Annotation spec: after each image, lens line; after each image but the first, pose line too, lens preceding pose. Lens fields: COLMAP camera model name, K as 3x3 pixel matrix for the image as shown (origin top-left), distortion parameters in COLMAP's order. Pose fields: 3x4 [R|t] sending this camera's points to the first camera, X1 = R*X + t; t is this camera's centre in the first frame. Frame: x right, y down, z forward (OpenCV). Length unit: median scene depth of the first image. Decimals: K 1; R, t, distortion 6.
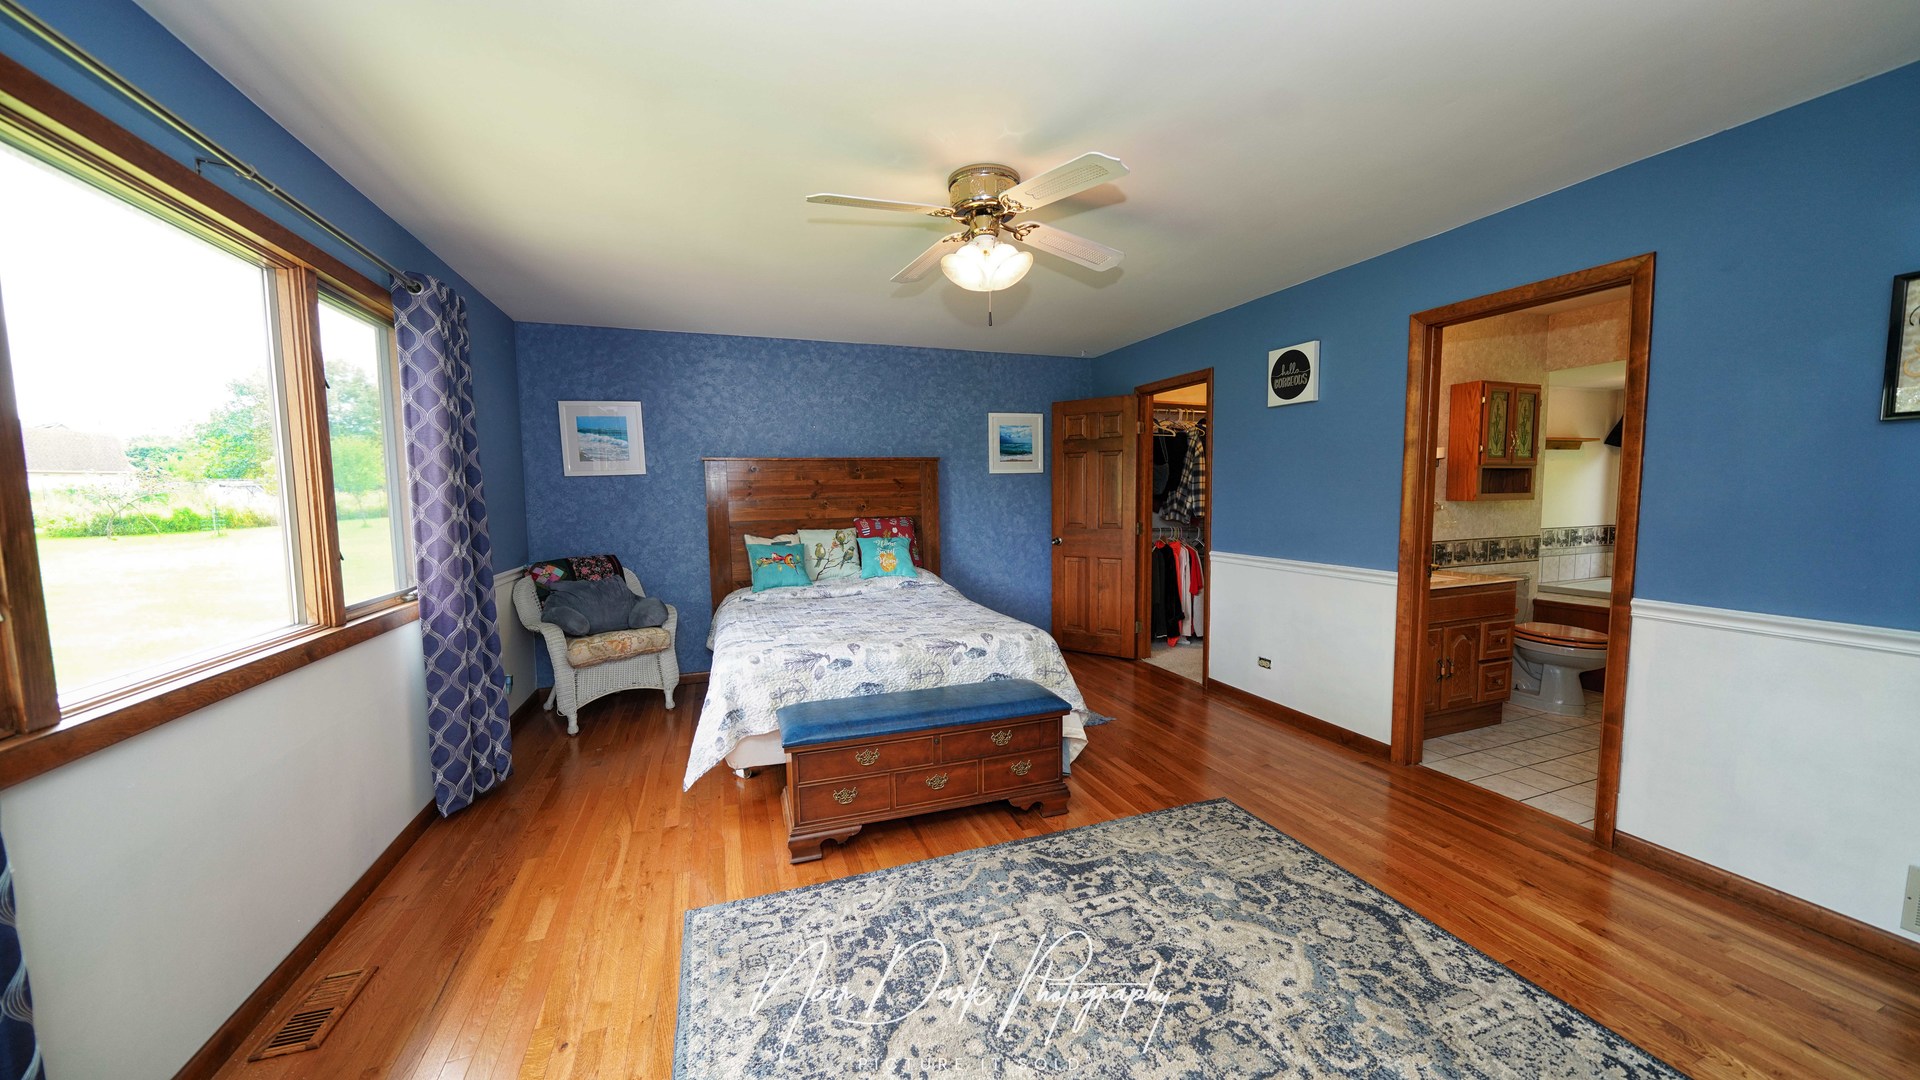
lens RADIAL K [[654.8, 0, 957.5], [0, 654.8, 541.8], [0, 0, 1]] dist [0.000375, 0.000008]
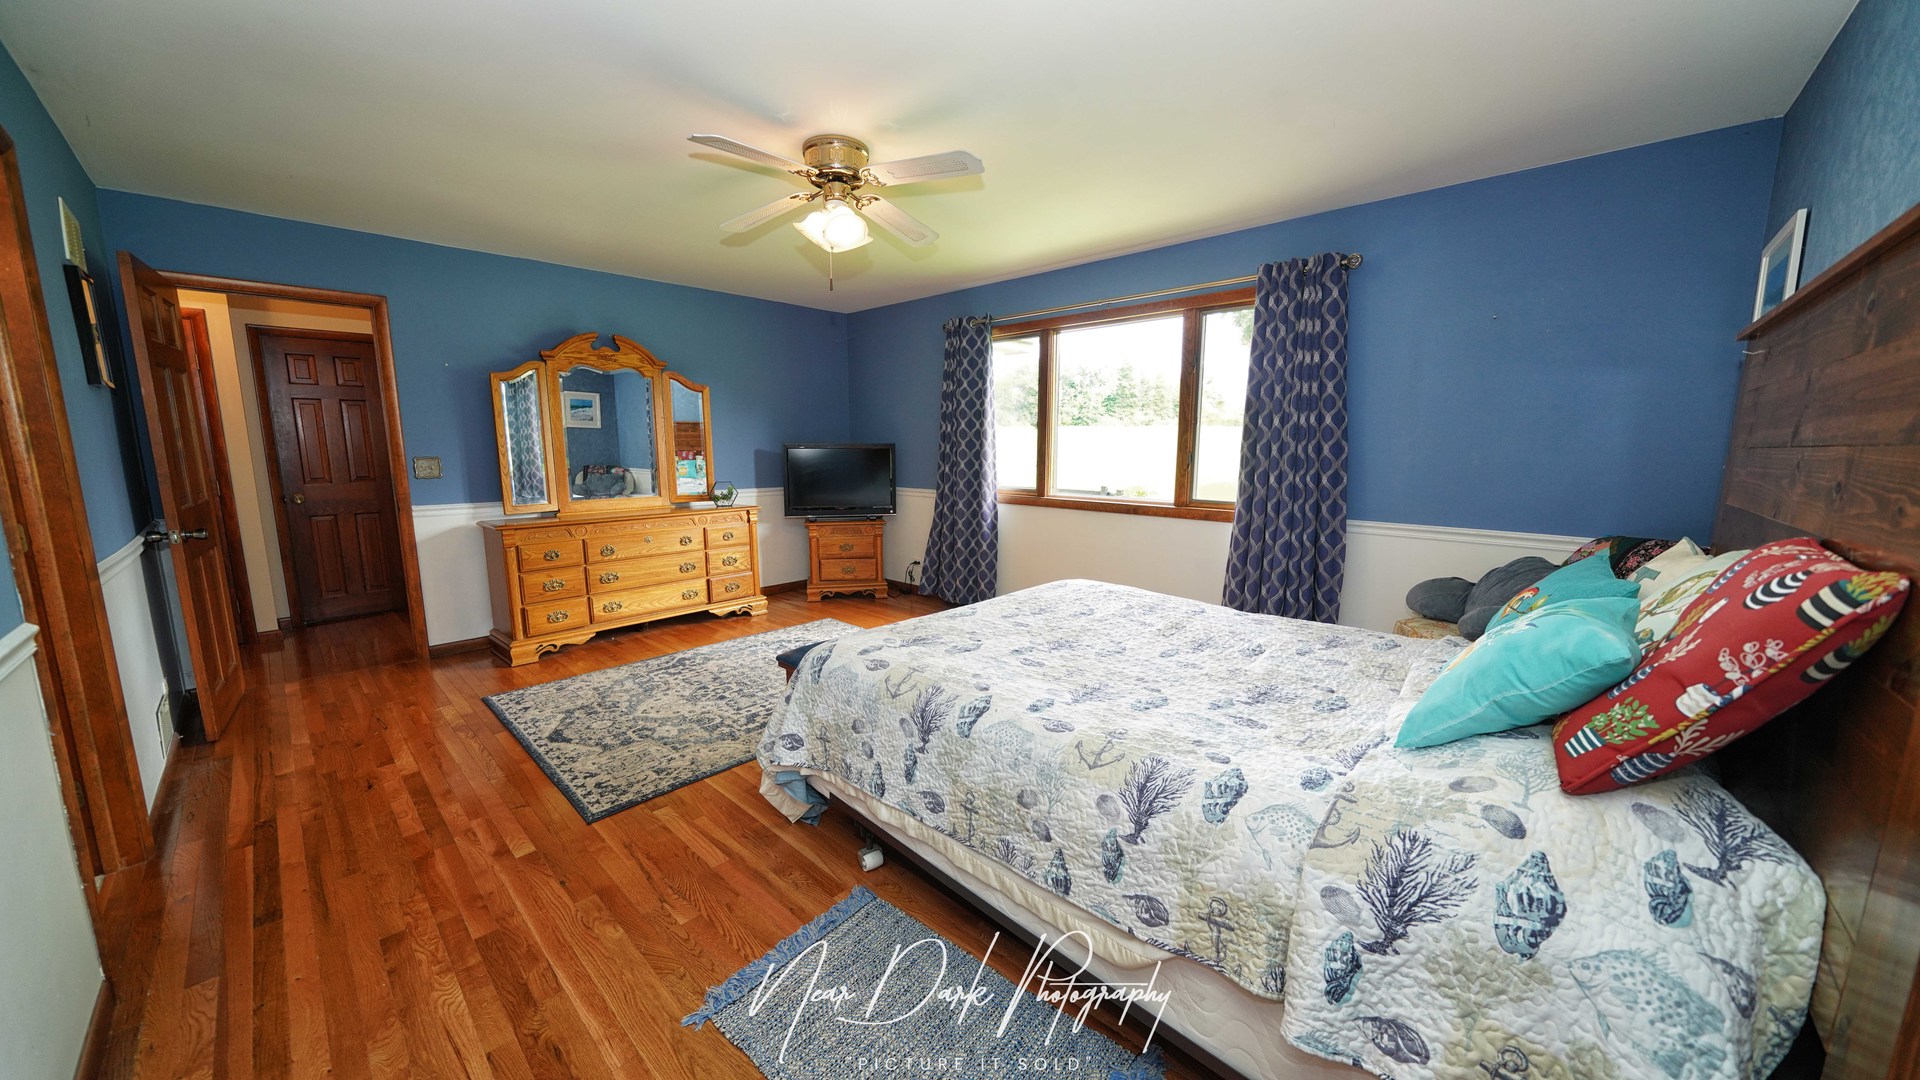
lens RADIAL K [[654.8, 0, 958.0], [0, 654.8, 540.2], [0, 0, 1]] dist [0.000375, 0.000008]
pose [[-0.893593, 0.080432, -0.441614, 0.434196], [-0.022966, 0.974335, 0.223929, -0.179172], [0.448291, 0.210243, -0.868811, 2.406227]]
